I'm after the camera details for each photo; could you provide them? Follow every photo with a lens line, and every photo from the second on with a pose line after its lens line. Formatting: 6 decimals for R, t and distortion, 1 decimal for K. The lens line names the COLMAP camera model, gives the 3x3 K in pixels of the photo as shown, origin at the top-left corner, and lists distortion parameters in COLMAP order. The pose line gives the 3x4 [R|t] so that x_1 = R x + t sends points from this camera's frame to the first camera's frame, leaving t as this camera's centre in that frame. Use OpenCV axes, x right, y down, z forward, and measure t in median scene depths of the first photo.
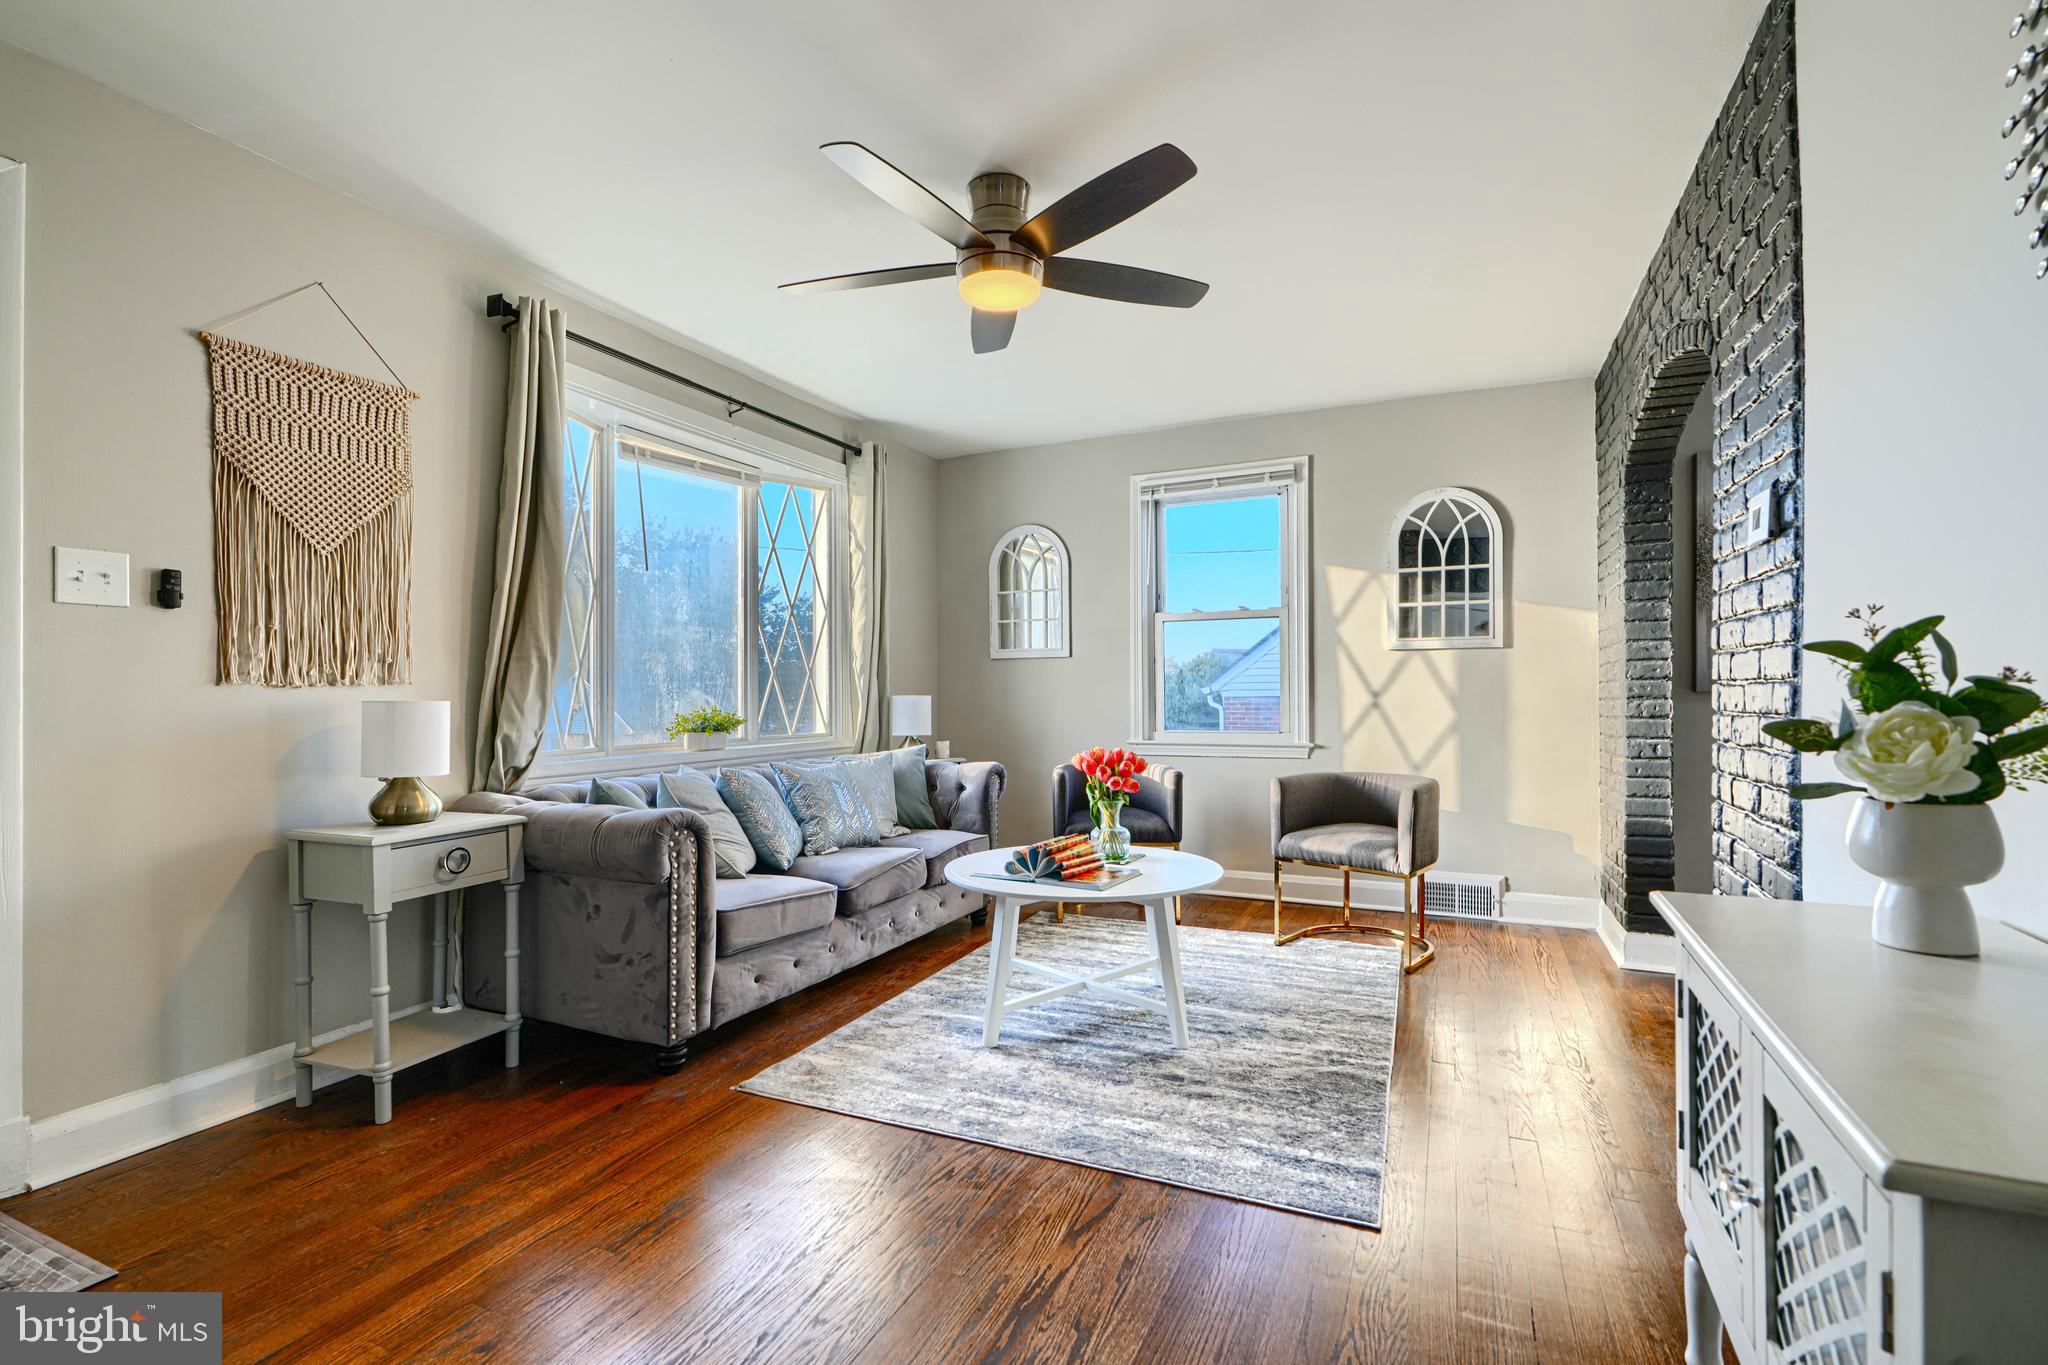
lens RADIAL K [[959.0, 0, 1029.2], [0, 959.0, 676.6], [0, 0, 1]] dist [0.000539, 0.000200]
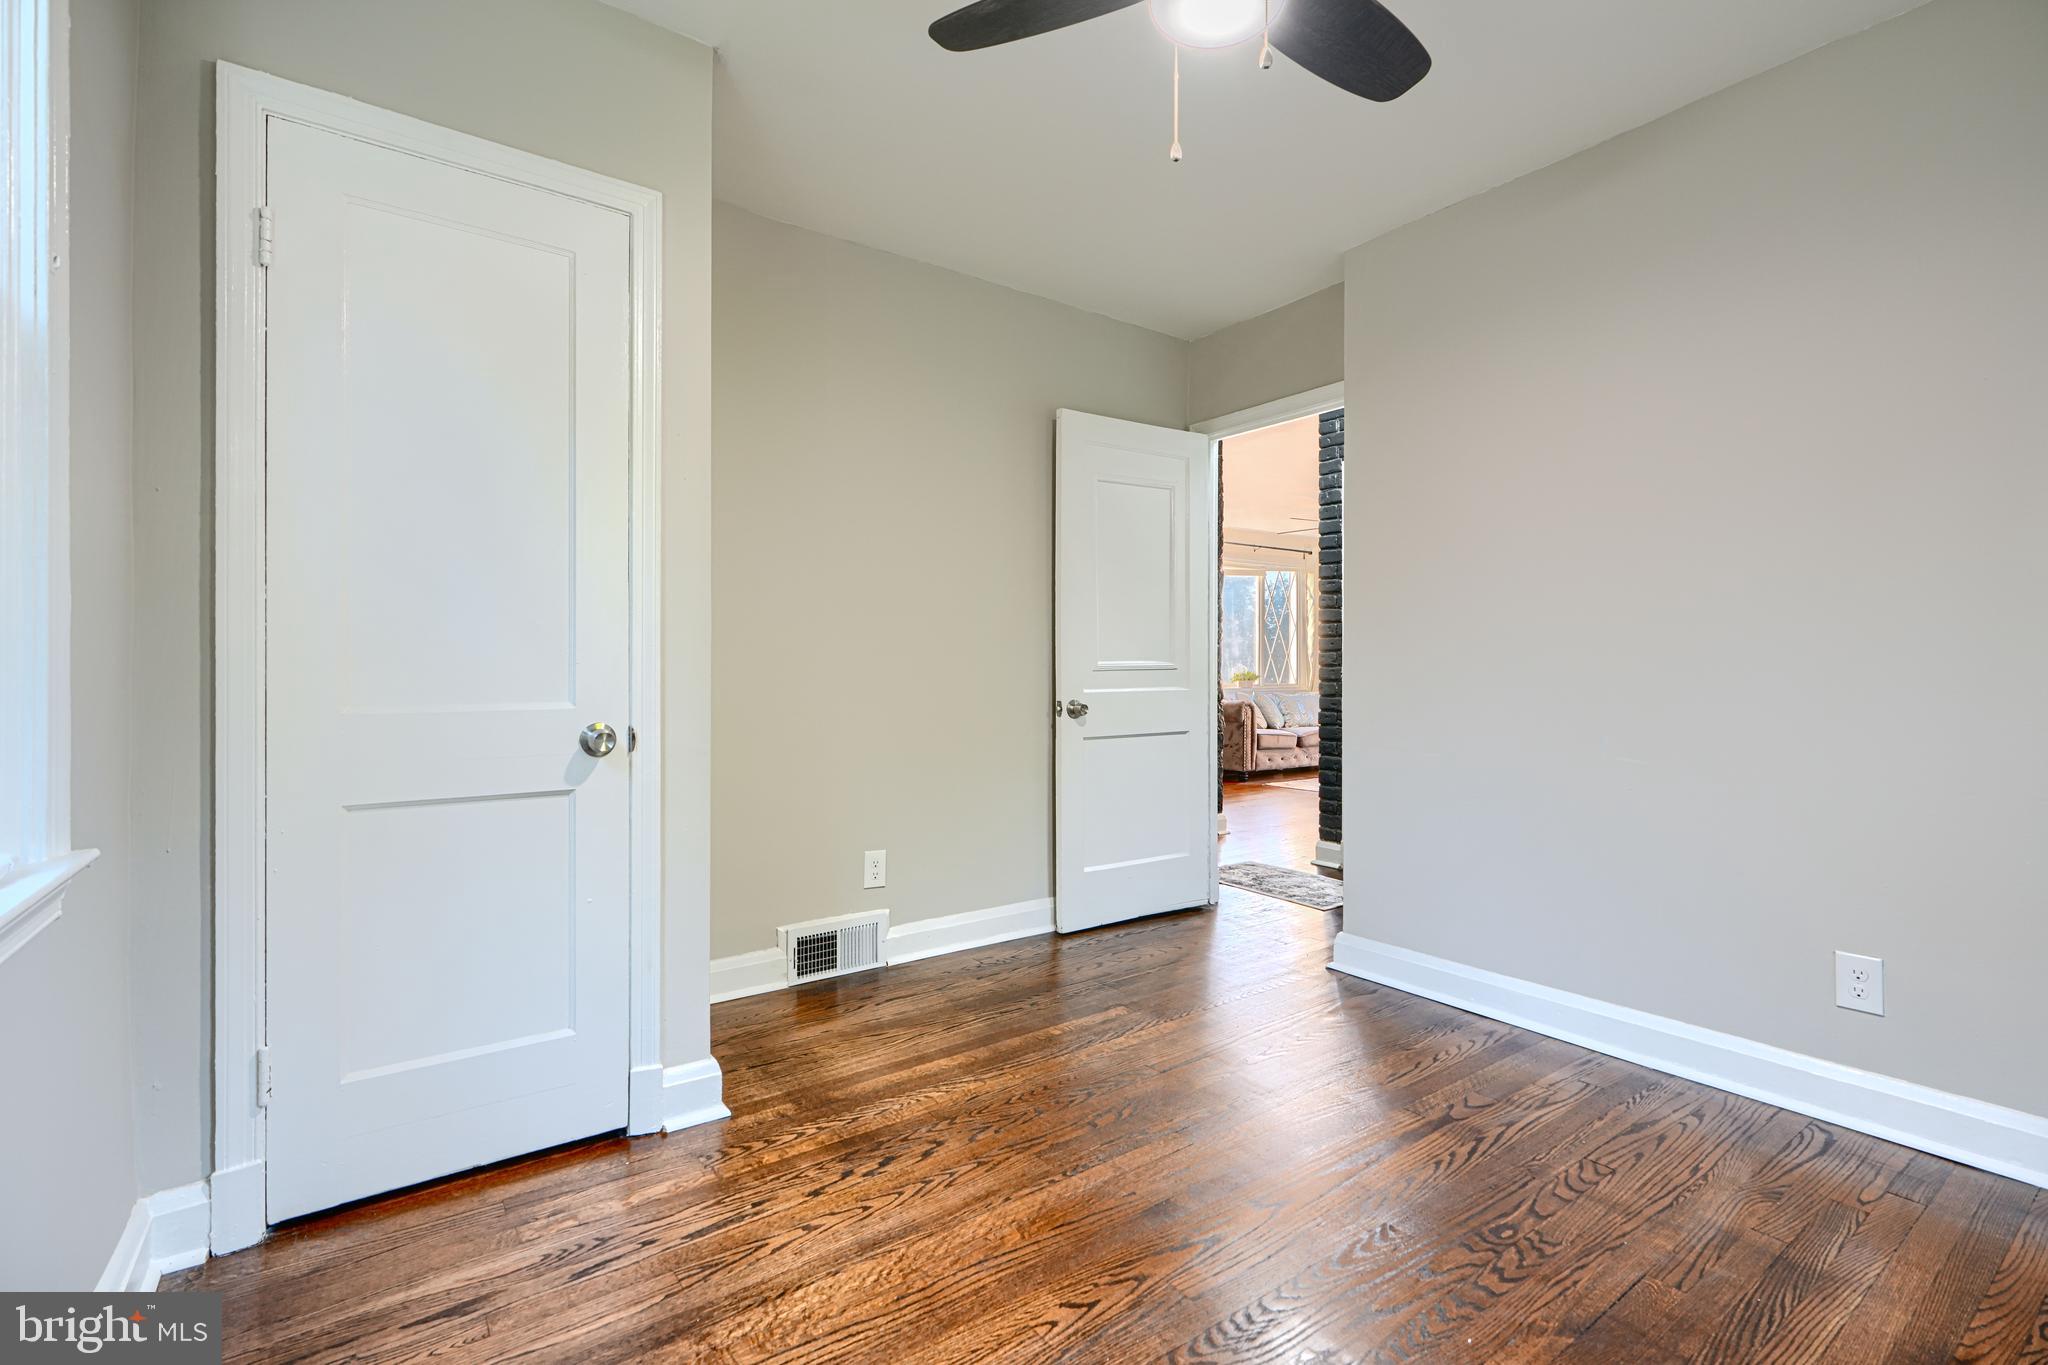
lens RADIAL K [[959.0, 0, 1029.2], [0, 959.0, 676.6], [0, 0, 1]] dist [0.000539, 0.000200]
pose [[0.881115, 0.007319, -0.472845, 0.418916], [0.006734, 0.999585, 0.028020, -0.031369], [0.472853, -0.027873, 0.880700, -1.764795]]
